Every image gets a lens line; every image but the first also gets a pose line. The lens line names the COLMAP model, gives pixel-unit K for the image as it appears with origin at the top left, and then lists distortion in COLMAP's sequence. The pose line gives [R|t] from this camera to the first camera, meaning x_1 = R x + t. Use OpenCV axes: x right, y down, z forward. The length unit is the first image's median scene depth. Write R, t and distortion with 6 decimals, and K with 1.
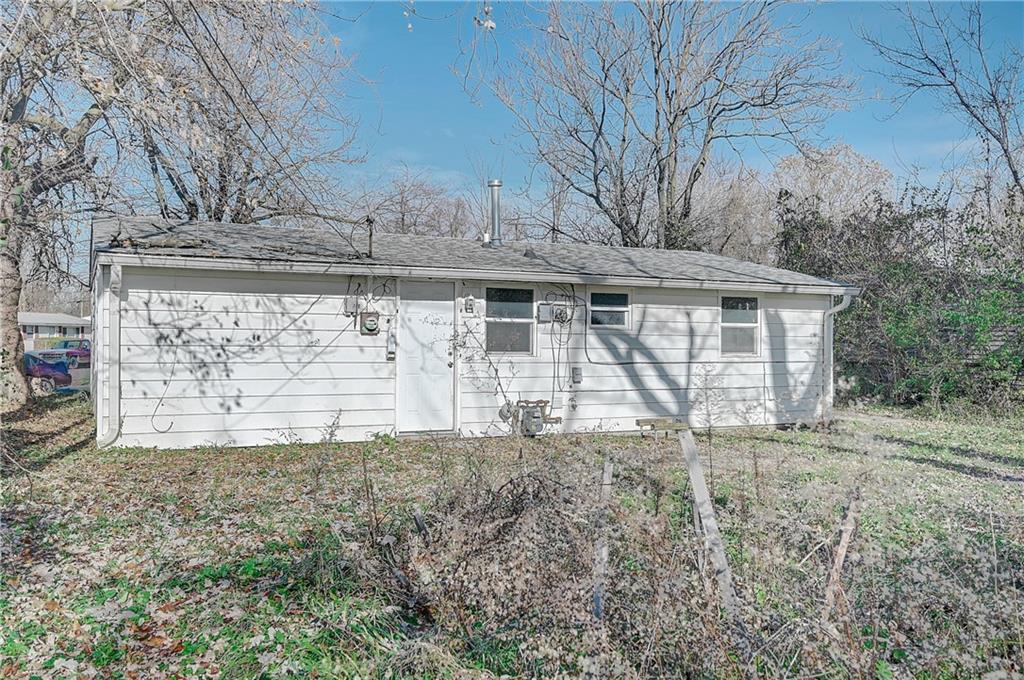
lens RADIAL K [[900.2, 0, 502.9], [0, 900.2, 338.8], [0, 0, 1]] dist [-0.013607, 0.004348]
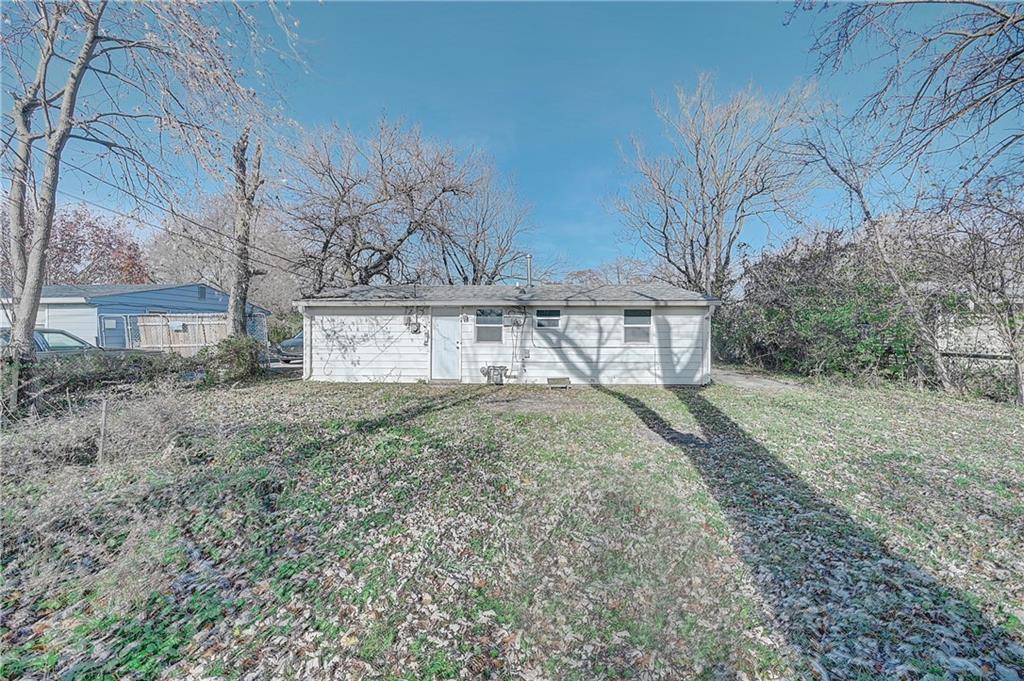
lens RADIAL K [[407.9, 0, 514.3], [0, 407.9, 334.7], [0, 0, 1]] dist [-0.003689, 0.000265]
pose [[0.882578, -0.006412, -0.470122, 0.451735], [0.007480, 0.999972, 0.000403, -0.000045], [0.470107, -0.003872, 0.882601, 0.216004]]
